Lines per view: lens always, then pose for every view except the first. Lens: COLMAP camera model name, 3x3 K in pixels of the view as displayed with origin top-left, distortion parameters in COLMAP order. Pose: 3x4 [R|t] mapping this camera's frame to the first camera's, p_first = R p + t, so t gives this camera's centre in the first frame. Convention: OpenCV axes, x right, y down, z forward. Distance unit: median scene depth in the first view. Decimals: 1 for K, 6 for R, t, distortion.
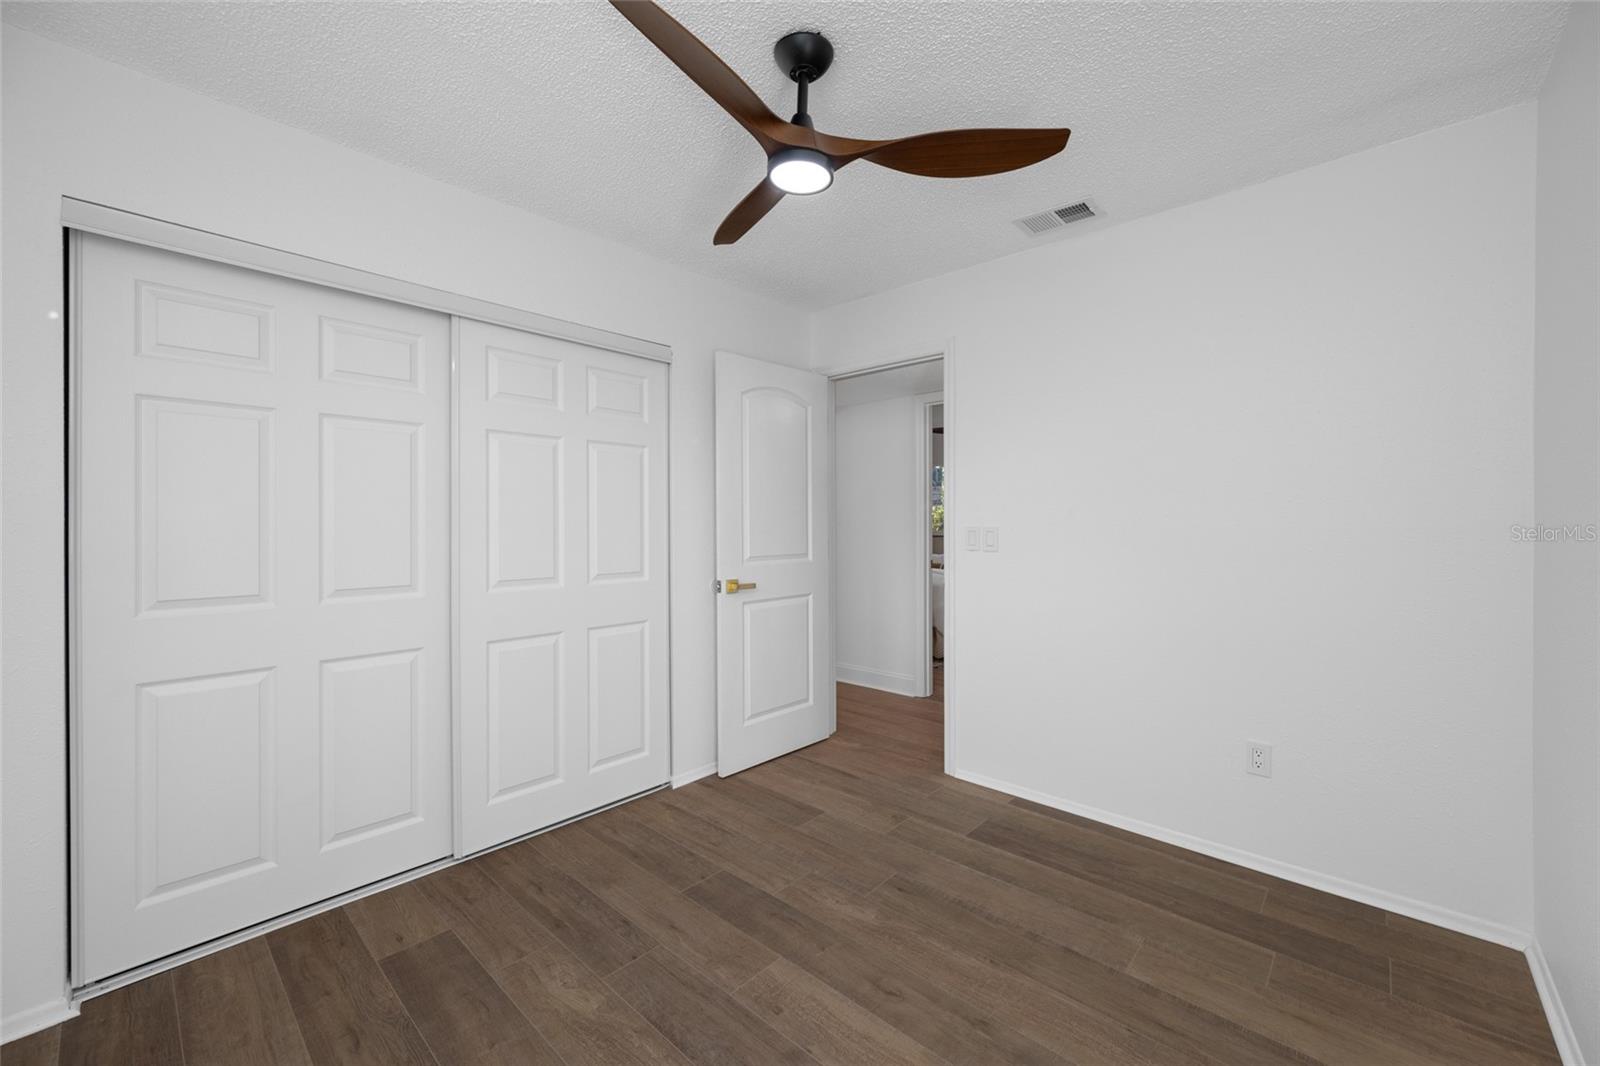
lens RADIAL K [[632.5, 0, 813.8], [0, 632.5, 517.8], [0, 0, 1]] dist [0.000230, 0.000758]
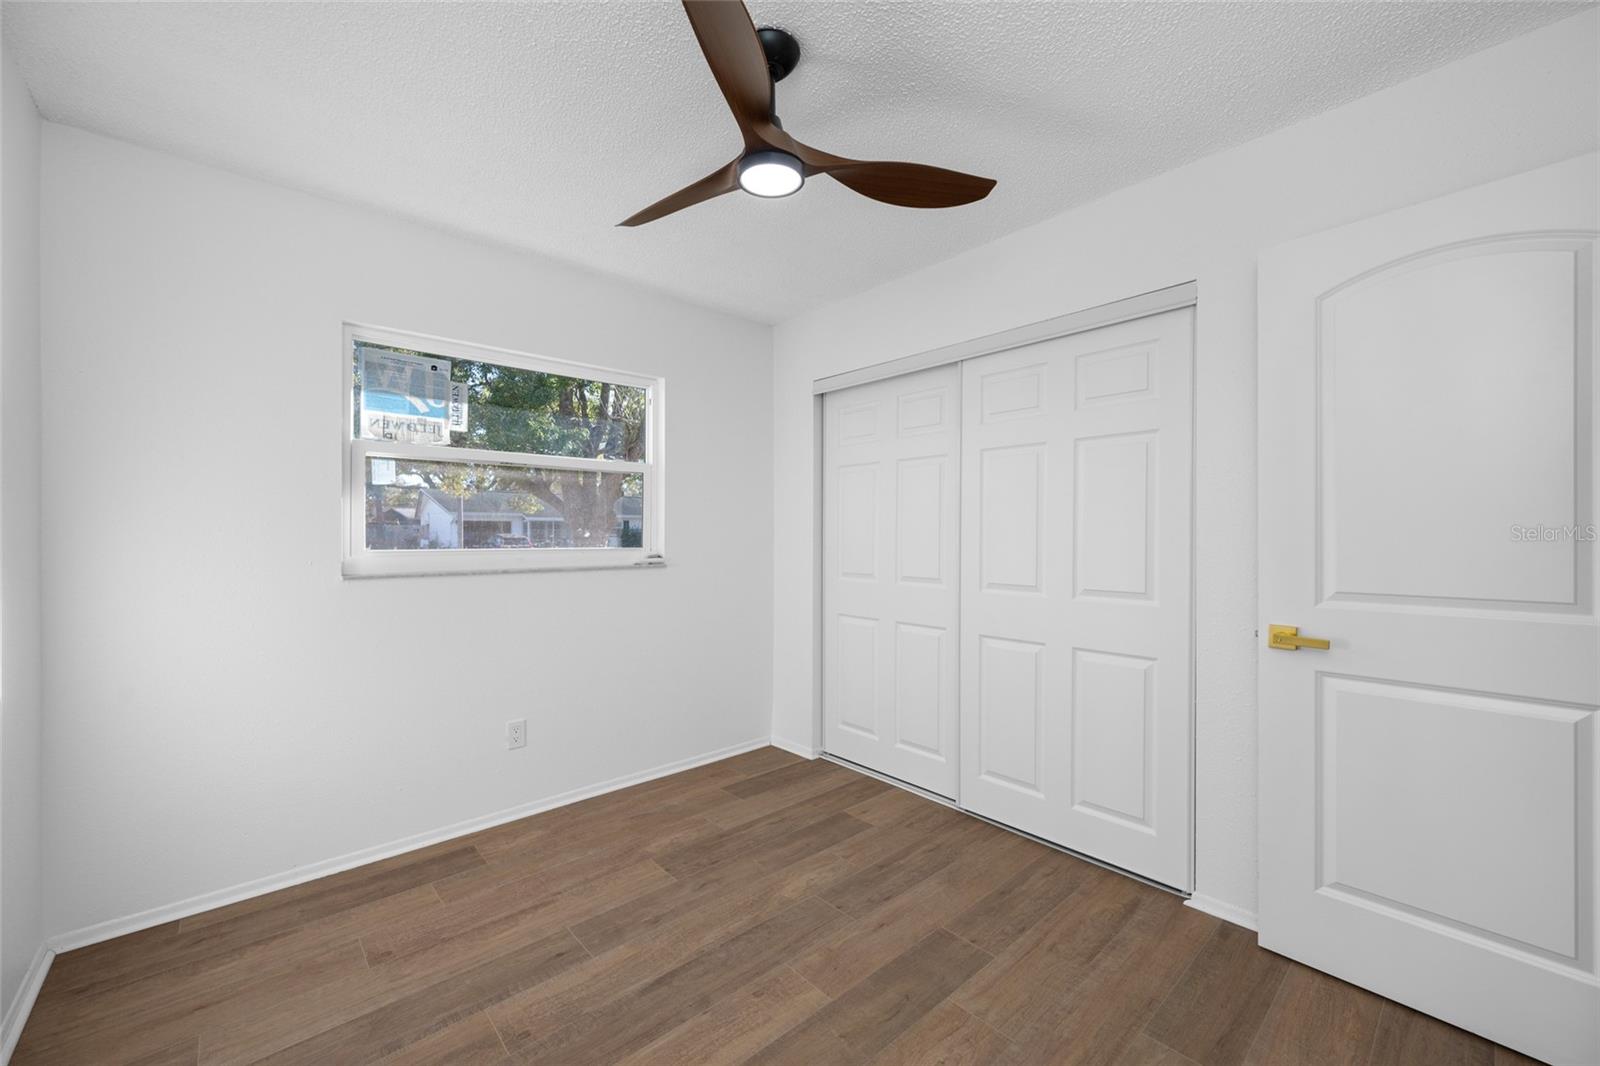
lens RADIAL K [[632.5, 0, 796.1], [0, 632.5, 537.3], [0, 0, 1]] dist [0.000230, 0.000758]
pose [[-0.111254, 0.003417, -0.993786, 0.799307], [0.005693, 0.999980, 0.002801, 0.016565], [0.993776, -0.005346, -0.111271, 0.971076]]
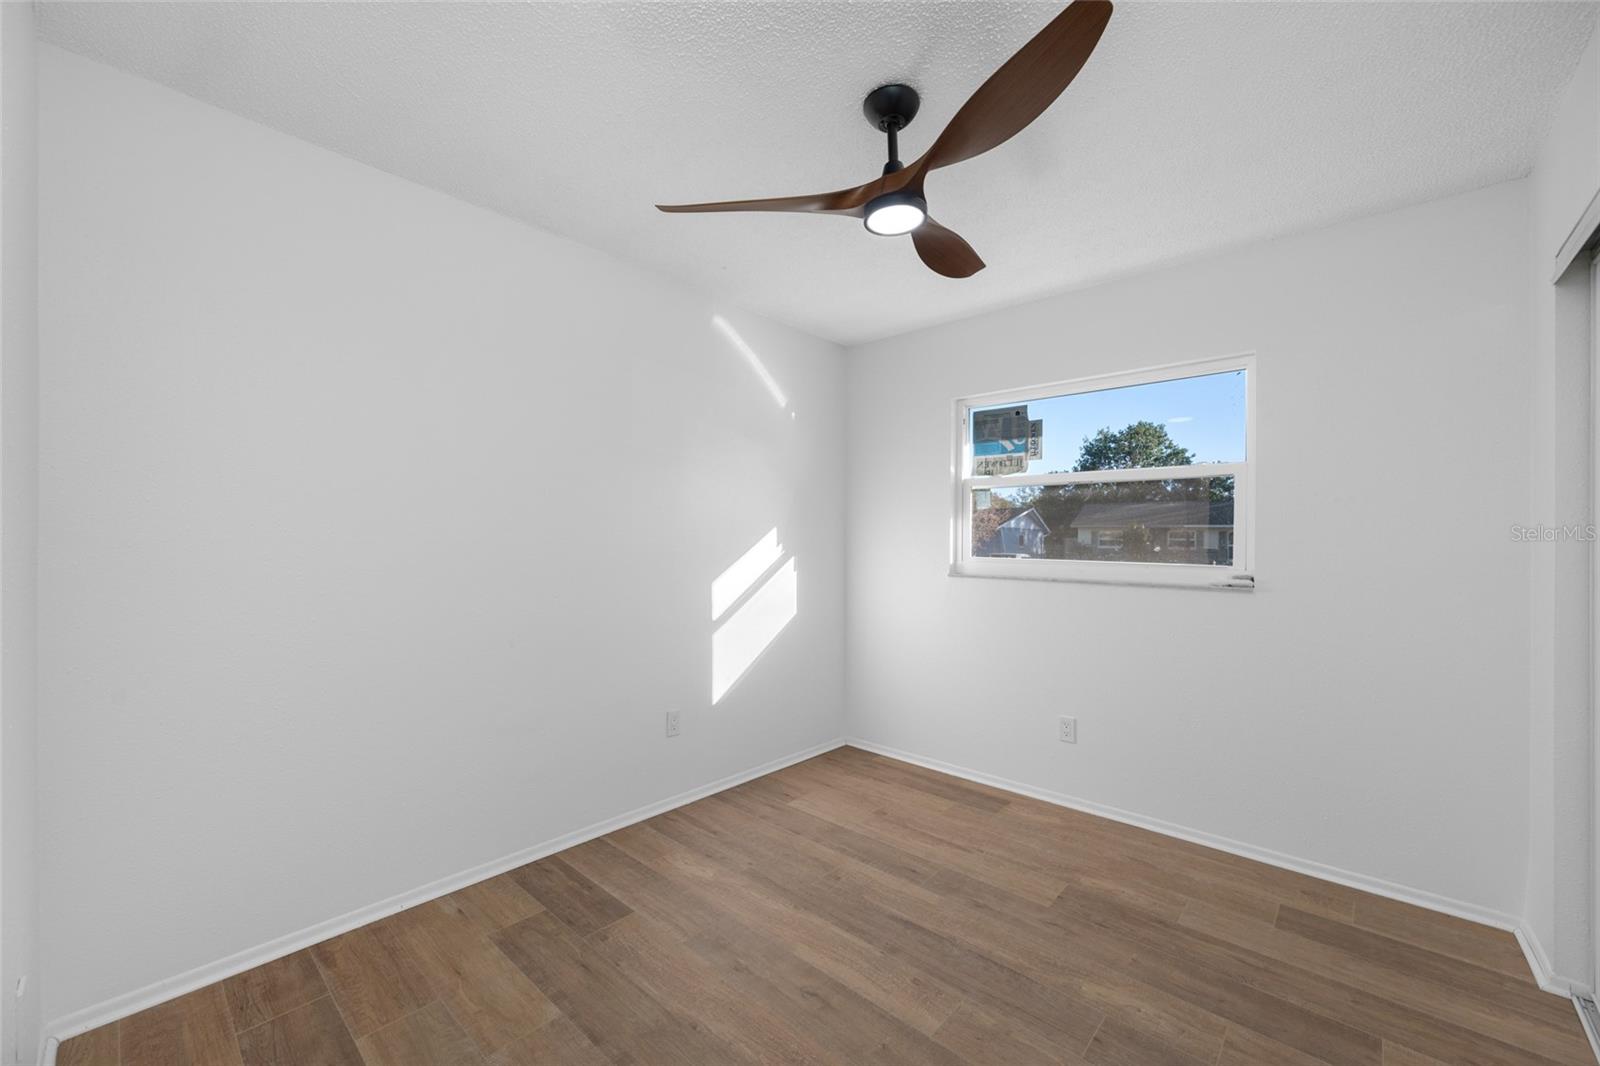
lens RADIAL K [[632.5, 0, 806.0], [0, 632.5, 547.8], [0, 0, 1]] dist [0.000230, 0.000758]
pose [[-0.999941, -0.010199, 0.003755, 0.115256], [-0.010172, 0.999922, 0.007232, 0.007507], [-0.003829, 0.007193, -0.999967, 1.730192]]
